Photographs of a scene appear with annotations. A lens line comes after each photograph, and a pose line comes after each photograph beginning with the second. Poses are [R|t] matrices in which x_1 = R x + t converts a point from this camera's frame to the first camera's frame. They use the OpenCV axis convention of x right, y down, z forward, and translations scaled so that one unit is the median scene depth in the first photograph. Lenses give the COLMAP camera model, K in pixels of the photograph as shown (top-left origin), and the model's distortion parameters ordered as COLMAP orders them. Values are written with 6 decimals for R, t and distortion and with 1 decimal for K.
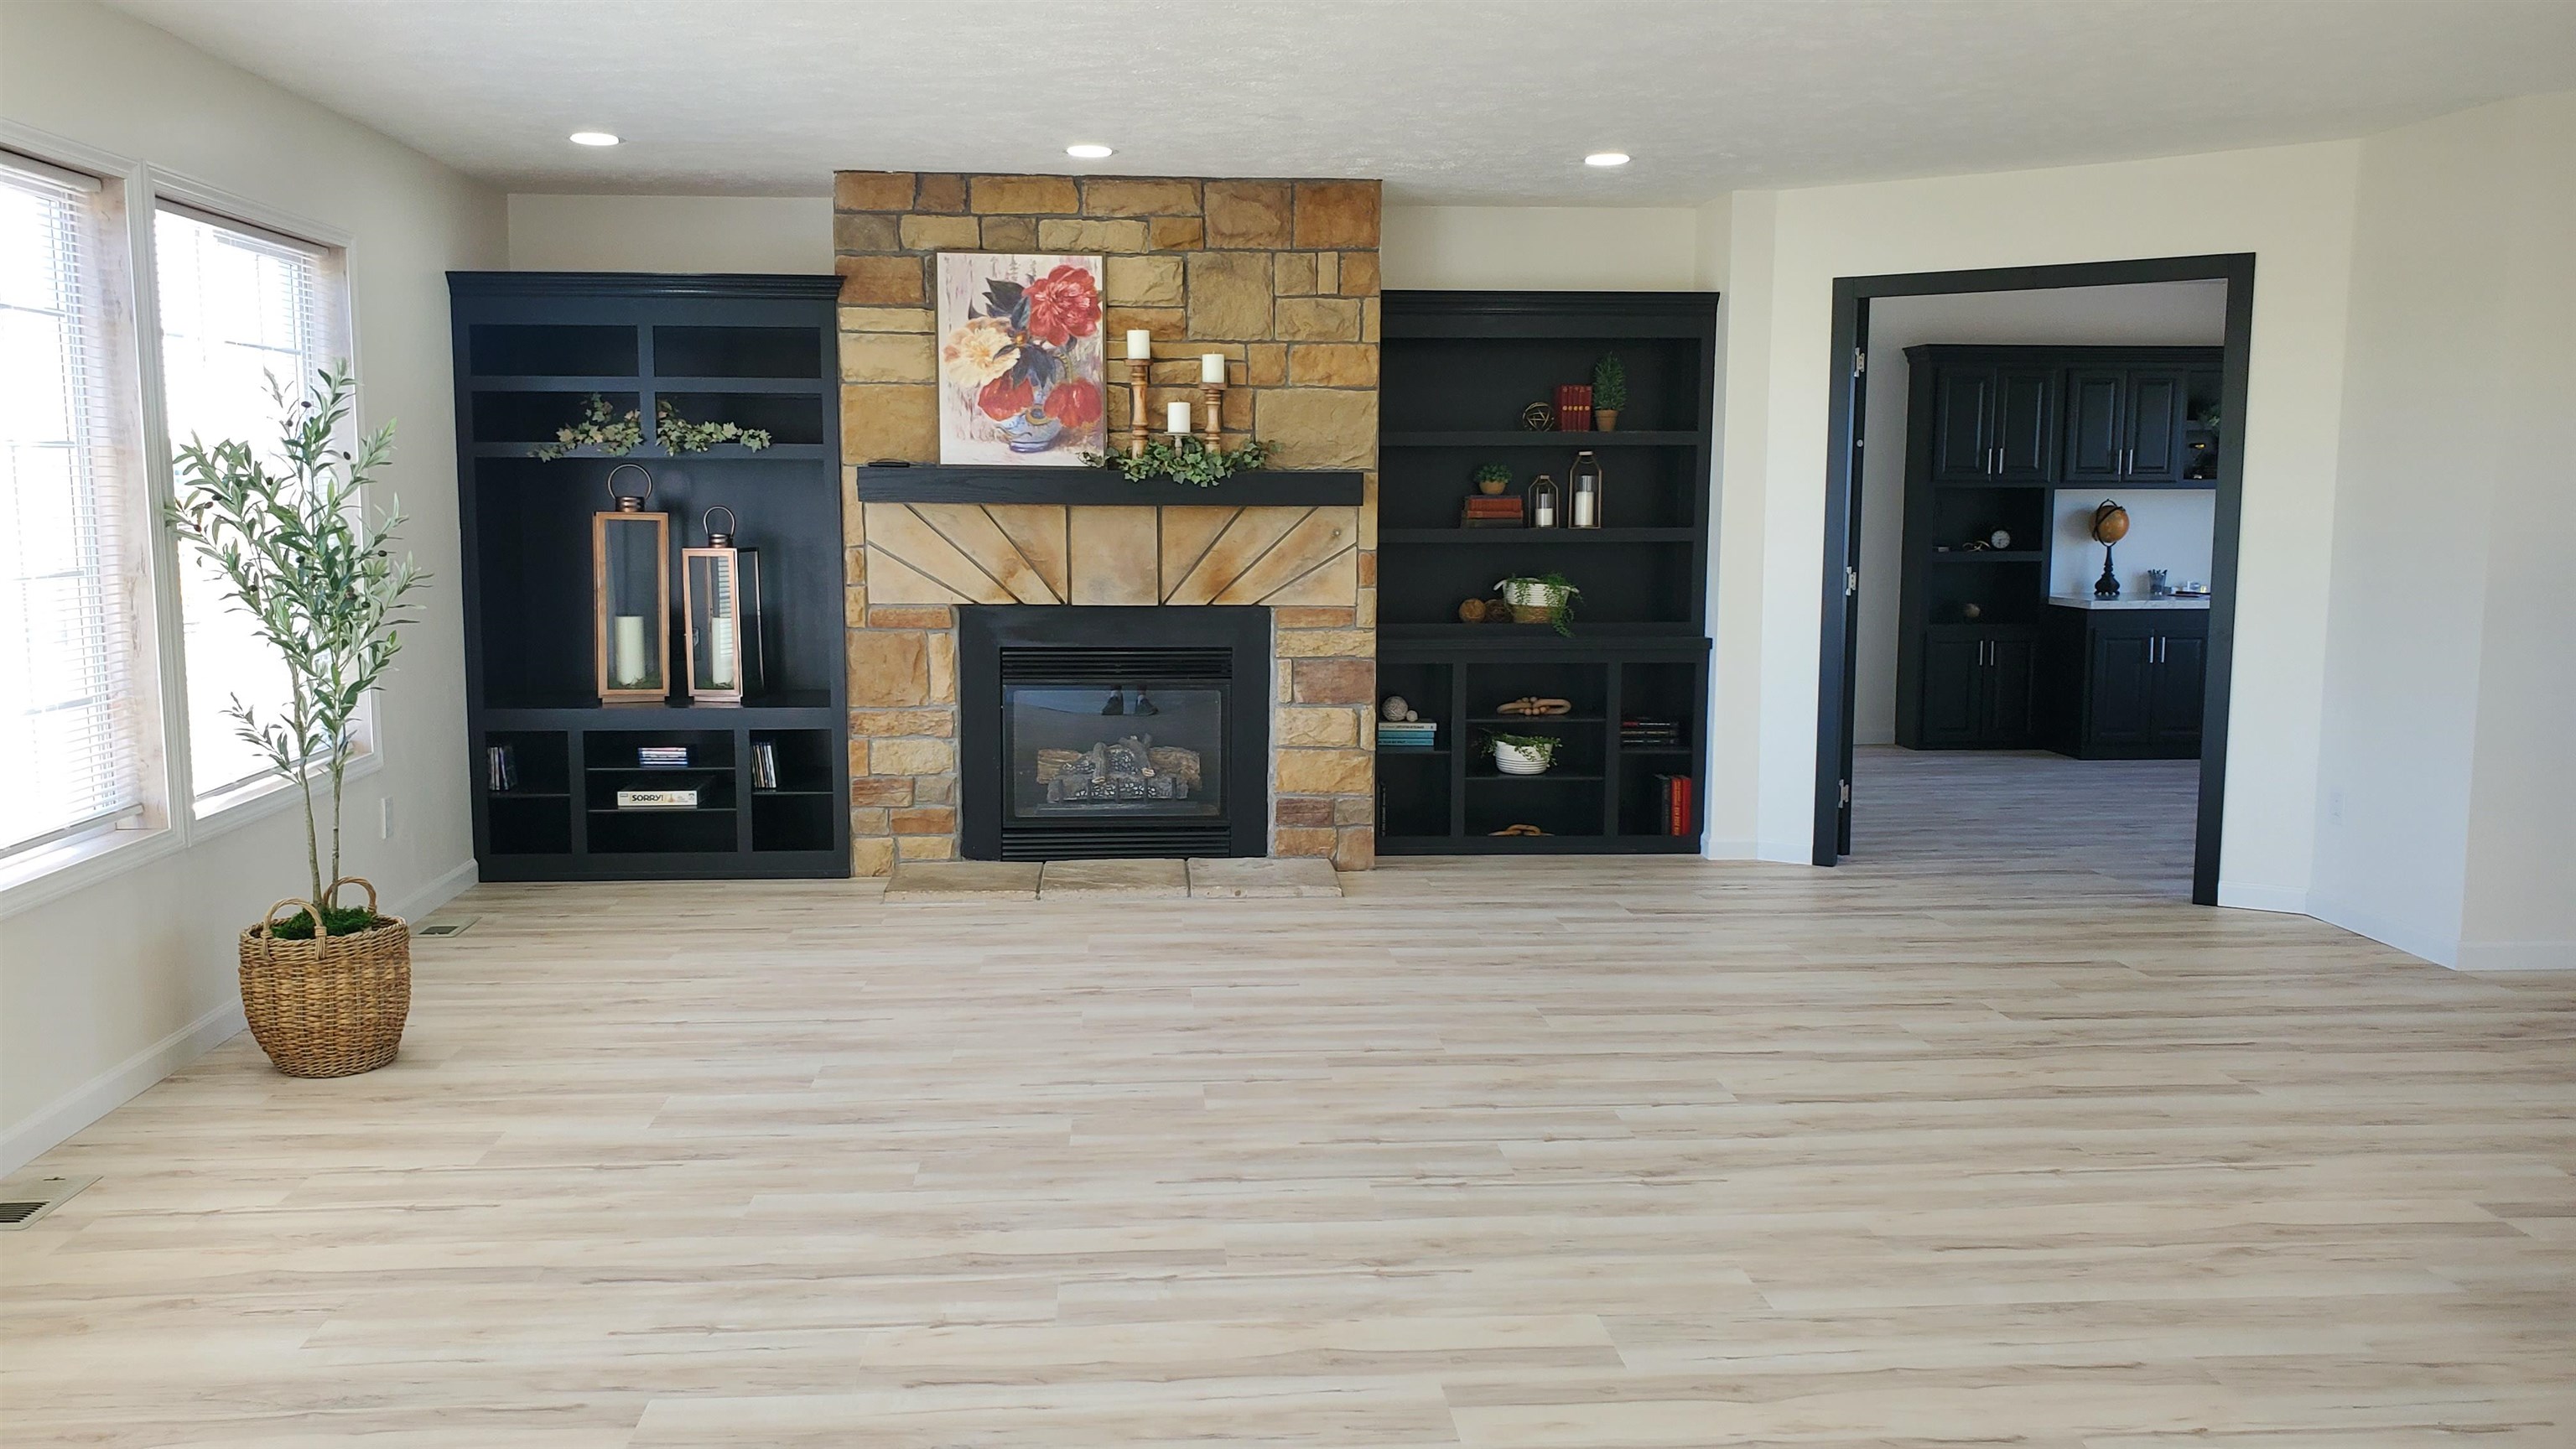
lens RADIAL K [[1968.7, 0, 1299.0], [0, 1968.7, 688.5], [0, 0, 1]] dist [0.208490, -0.495354]
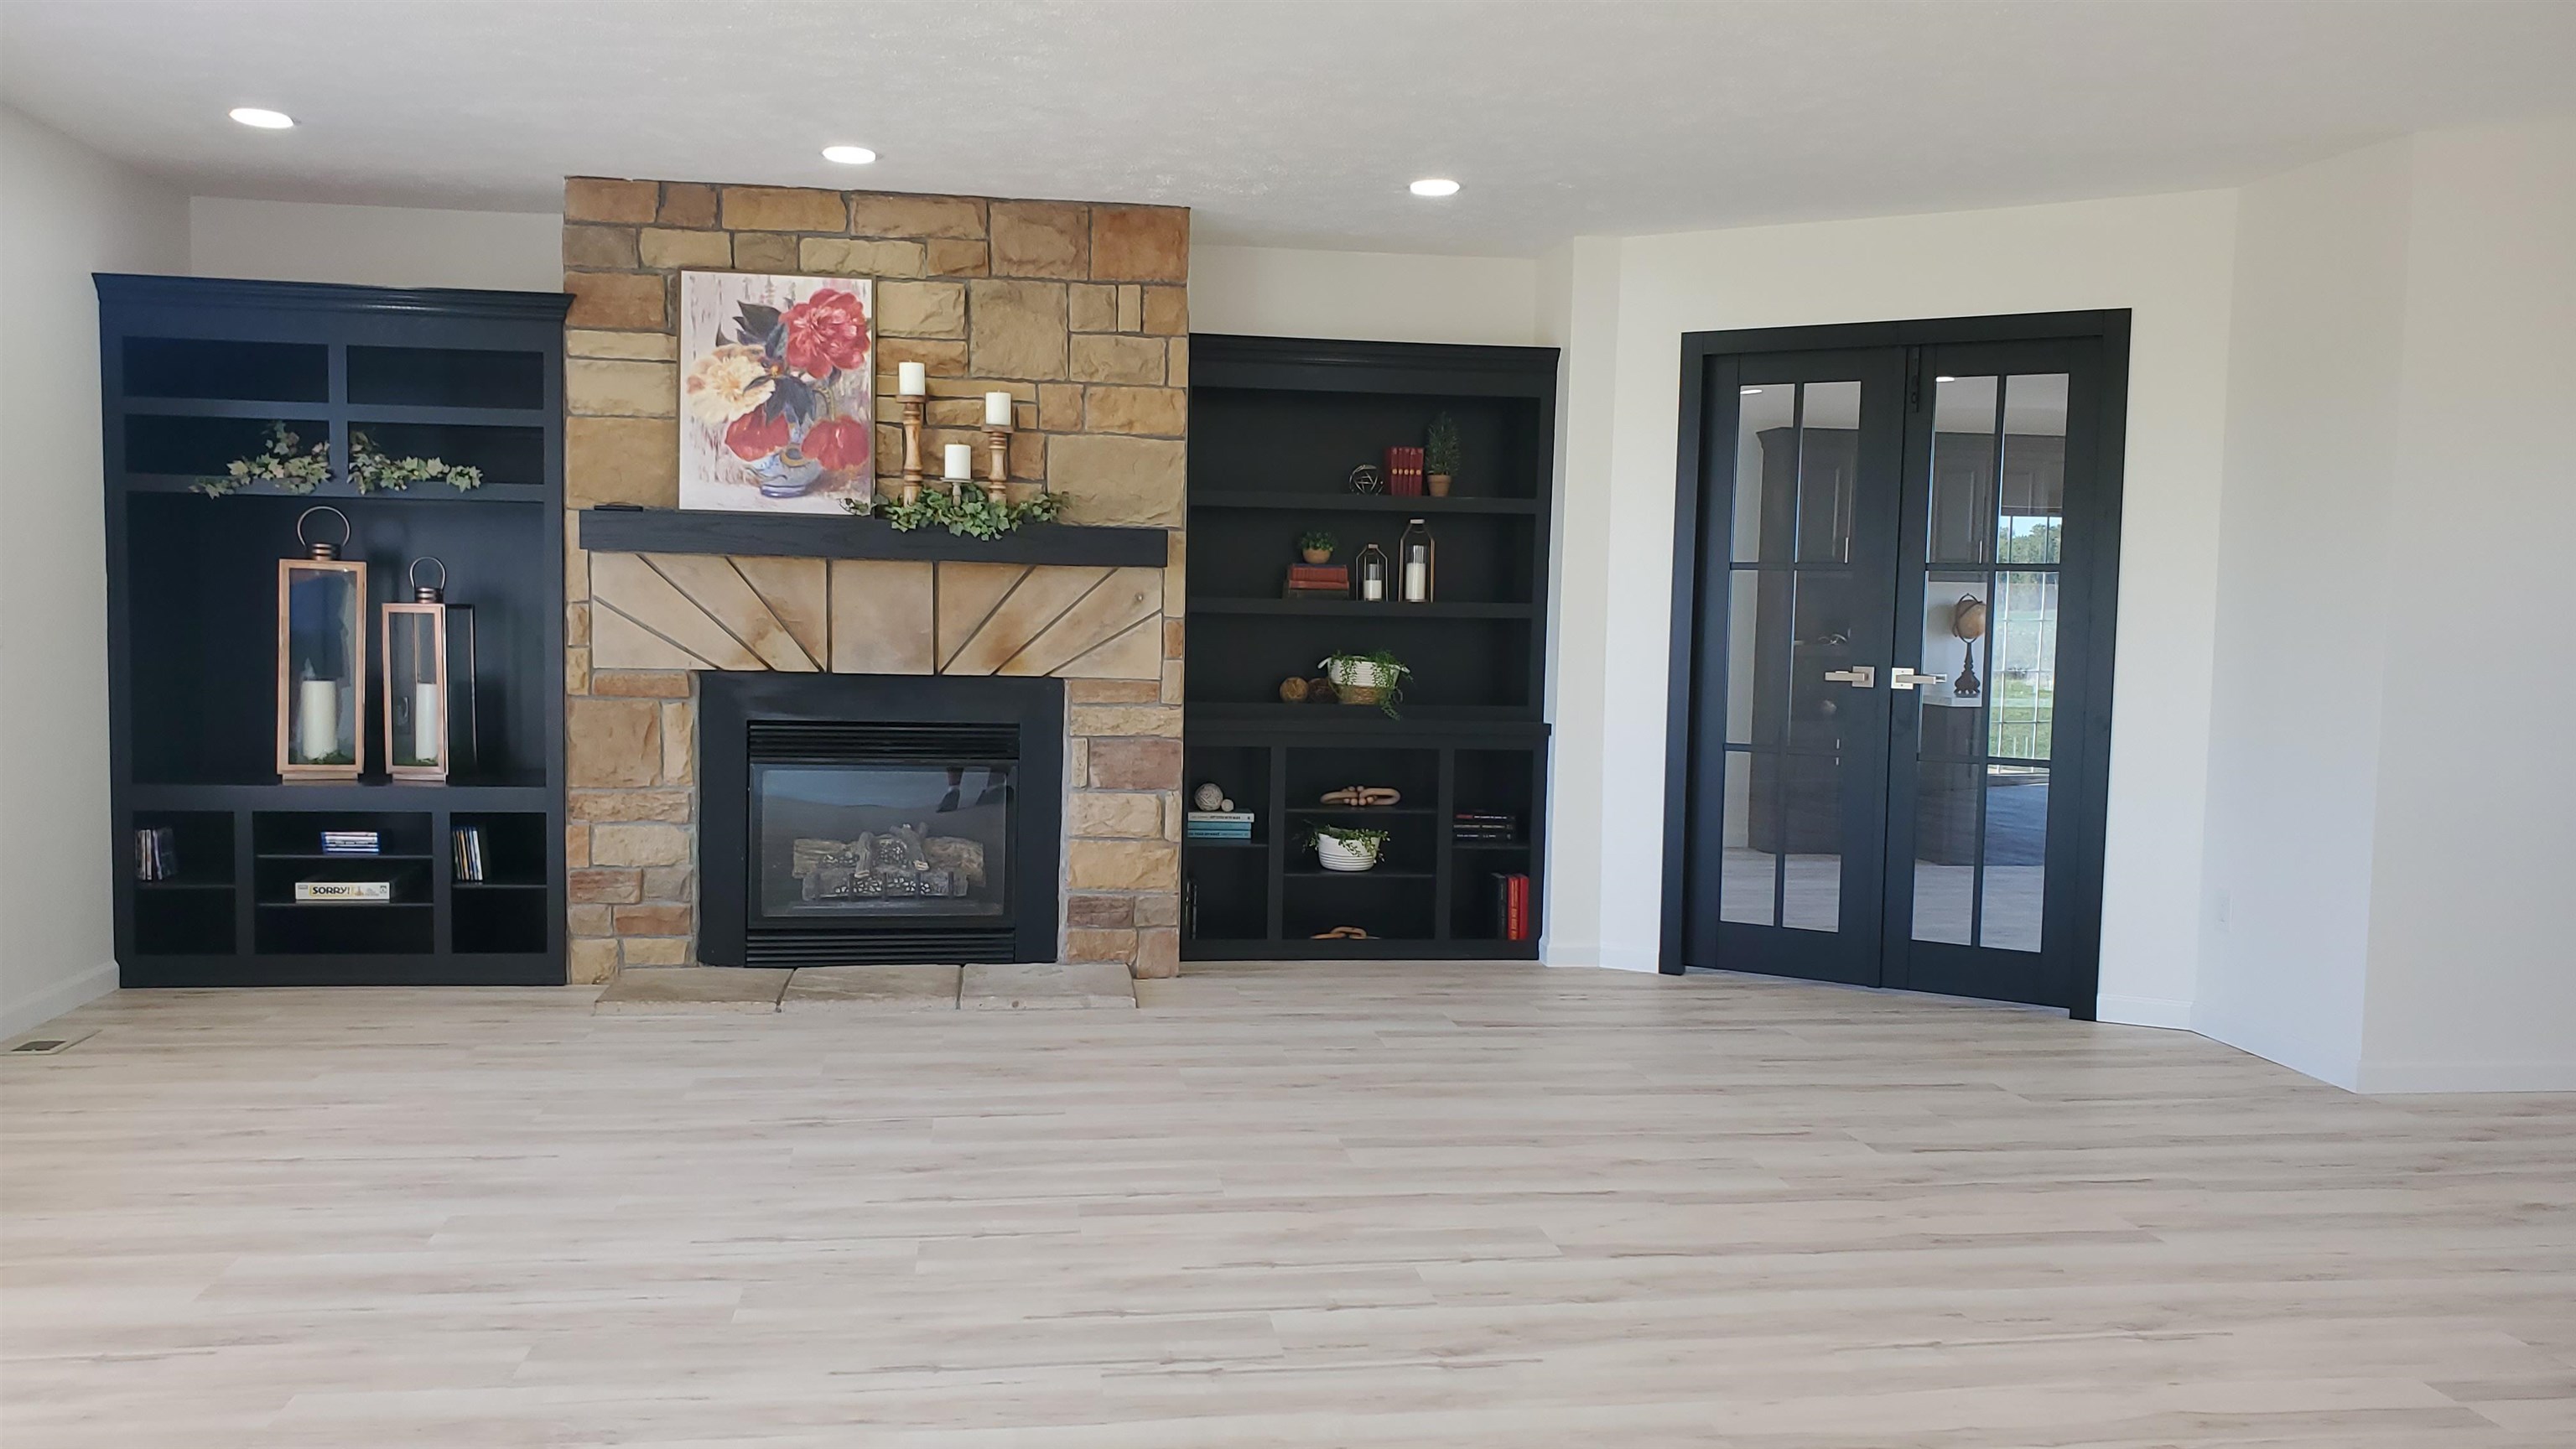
lens RADIAL K [[1968.7, 0, 1299.0], [0, 1968.7, 688.5], [0, 0, 1]] dist [0.208490, -0.495354]
pose [[0.997710, 0.014467, 0.066074, 0.034610], [-0.010791, 0.998392, -0.055648, 0.011981], [-0.066773, 0.054807, 0.996262, 0.109353]]
